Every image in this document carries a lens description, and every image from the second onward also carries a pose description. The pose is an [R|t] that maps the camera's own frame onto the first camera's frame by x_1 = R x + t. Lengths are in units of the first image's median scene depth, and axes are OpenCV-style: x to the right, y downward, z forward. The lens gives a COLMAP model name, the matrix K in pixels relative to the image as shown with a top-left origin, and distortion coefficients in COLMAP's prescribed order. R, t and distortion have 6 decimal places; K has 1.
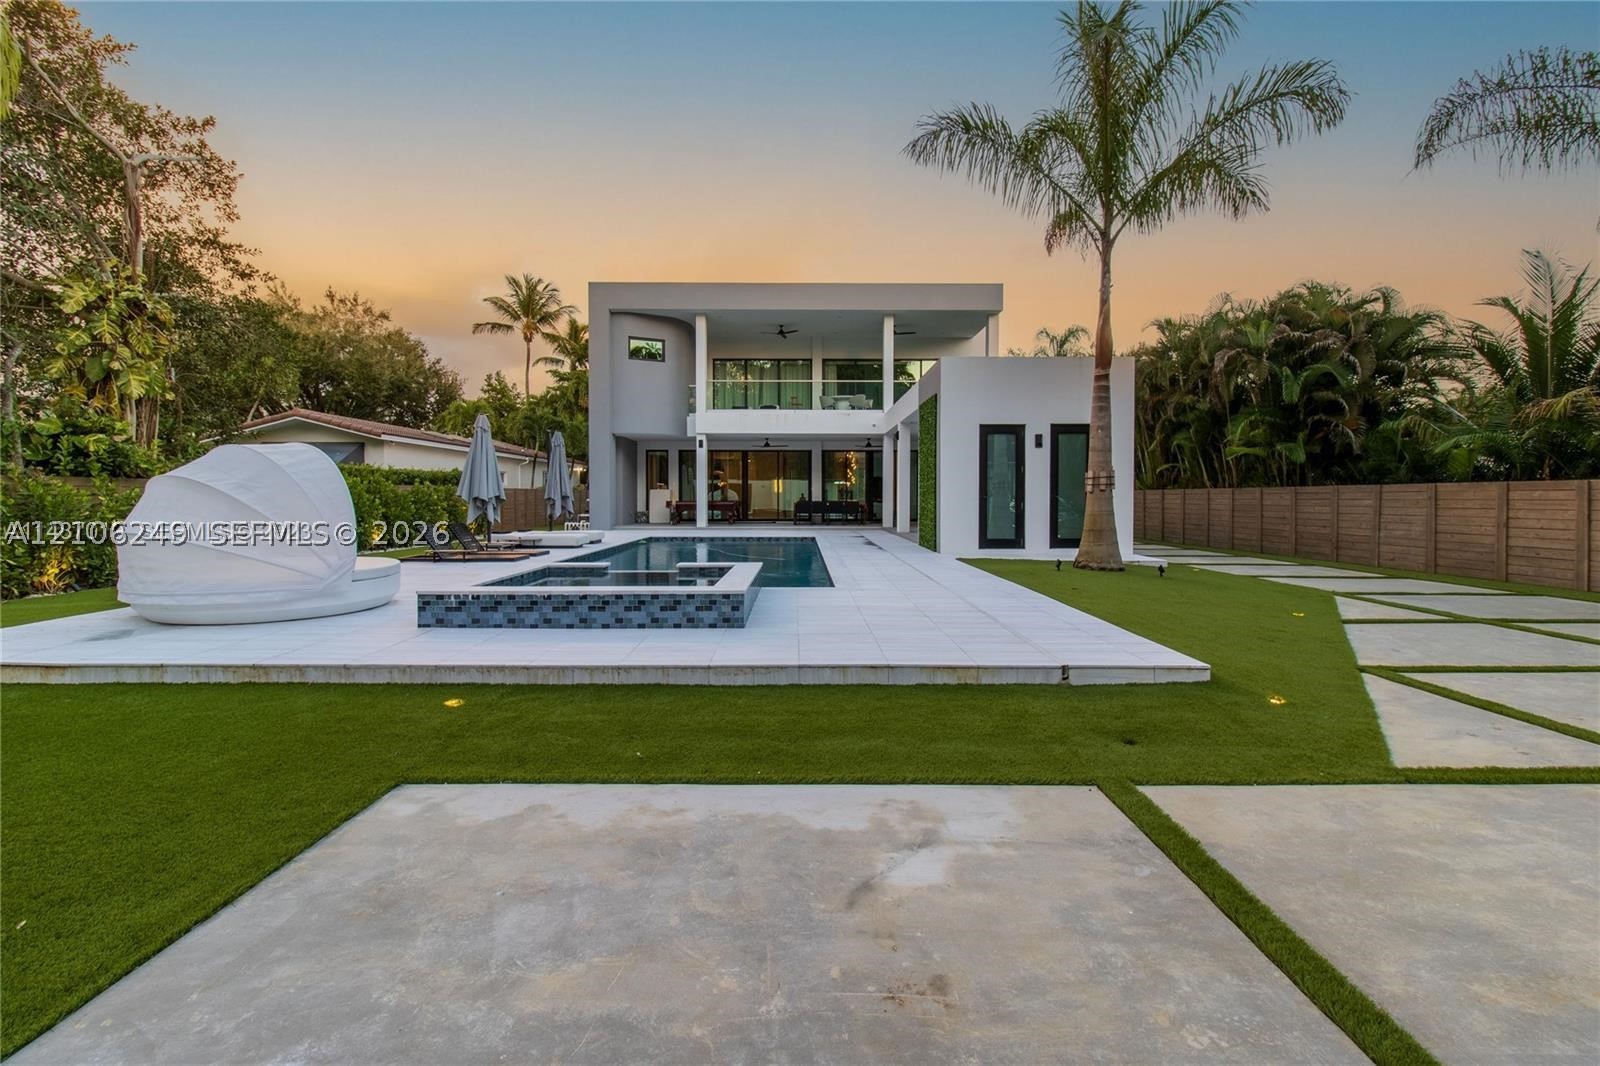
lens RADIAL K [[741.0, 0, 803.3], [0, 741.0, 513.5], [0, 0, 1]] dist [0.002109, 0.000270]
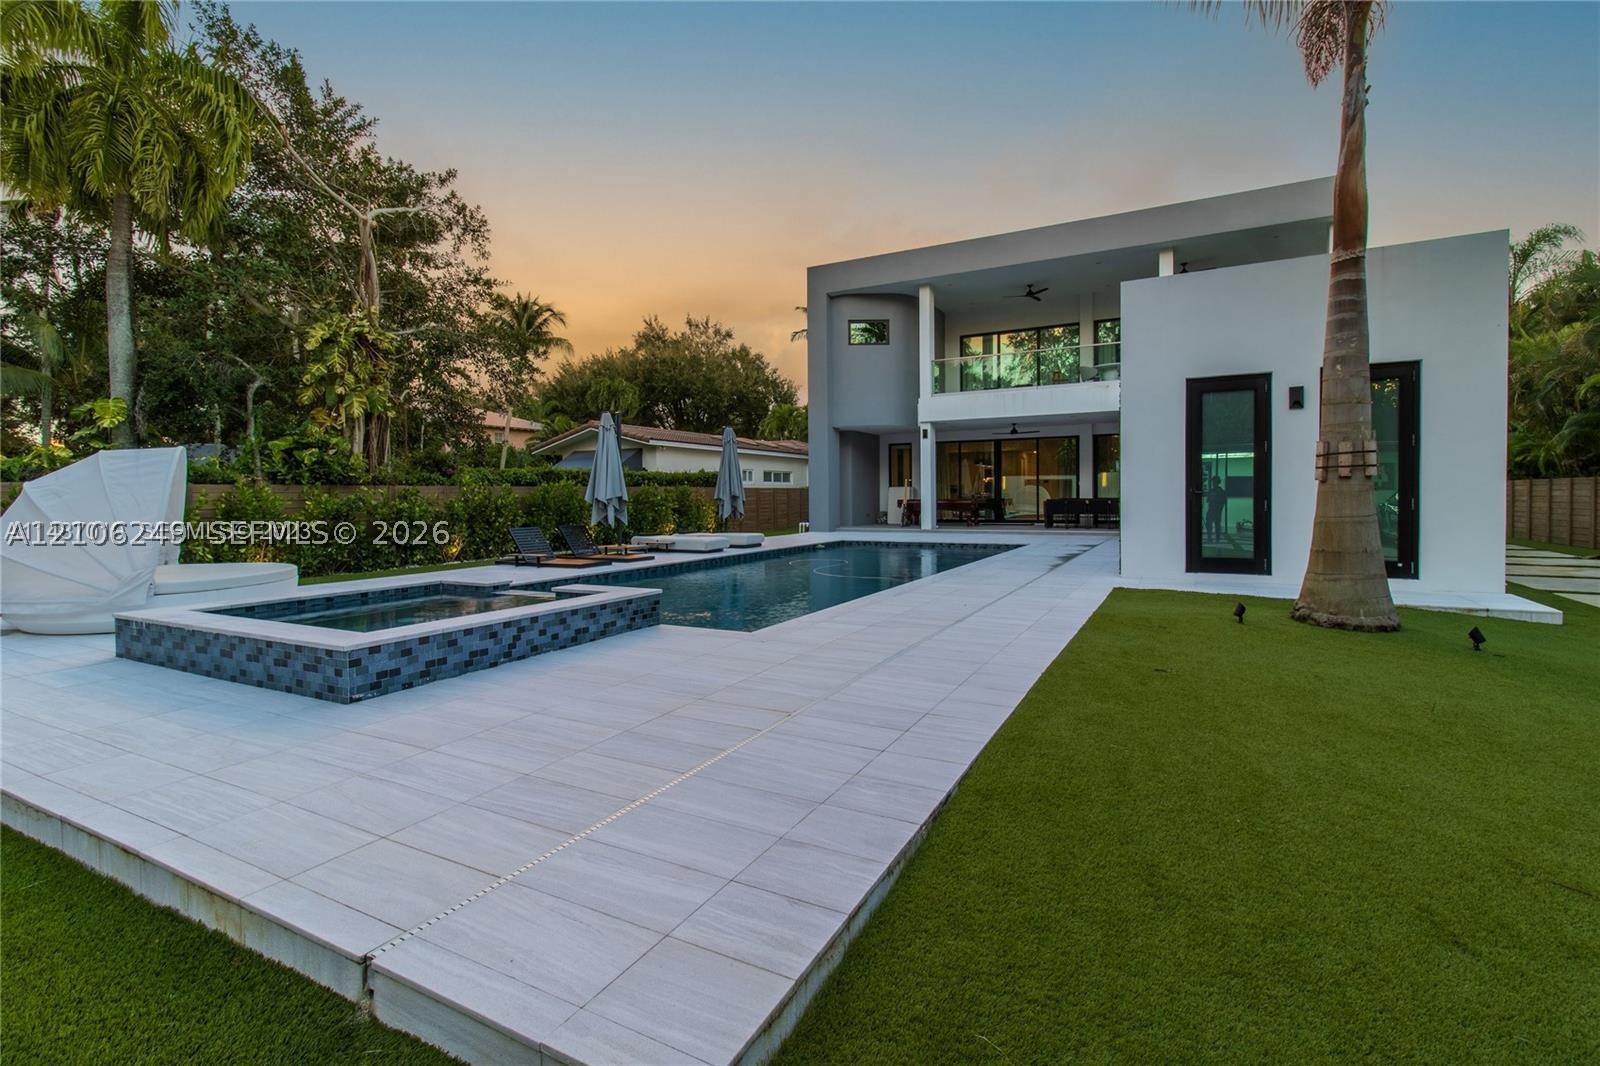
lens RADIAL K [[747.9, 0, 788.3], [0, 747.9, 515.1], [0, 0, 1]] dist [0.000708, 0.000310]
pose [[0.879095, 0.001874, -0.476643, 0.138378], [0.000656, 0.999987, 0.005142, -0.003280], [0.476646, -0.004833, 0.879082, 0.151588]]
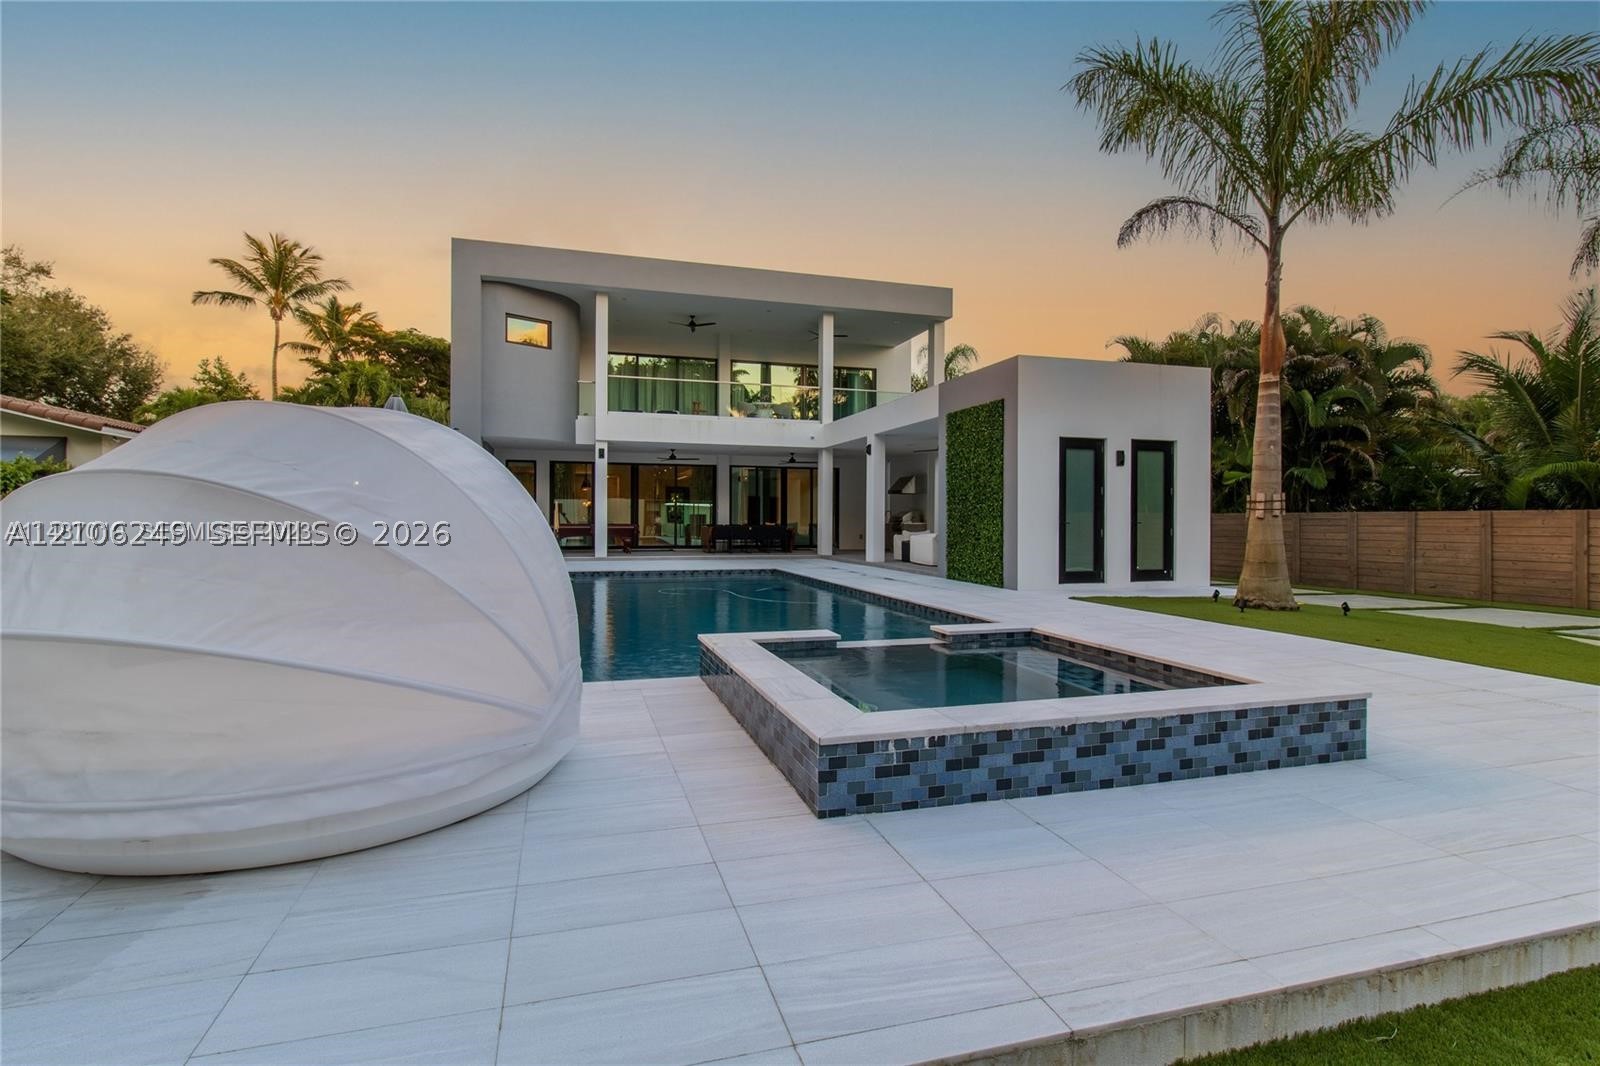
lens RADIAL K [[773.8, 0, 811.7], [0, 773.8, 513.8], [0, 0, 1]] dist [0.000428, 0.000563]
pose [[0.956078, 0.006138, 0.293048, -0.165063], [0.002339, 0.999589, -0.028566, -0.004409], [-0.293103, 0.027997, 0.955671, 0.136356]]
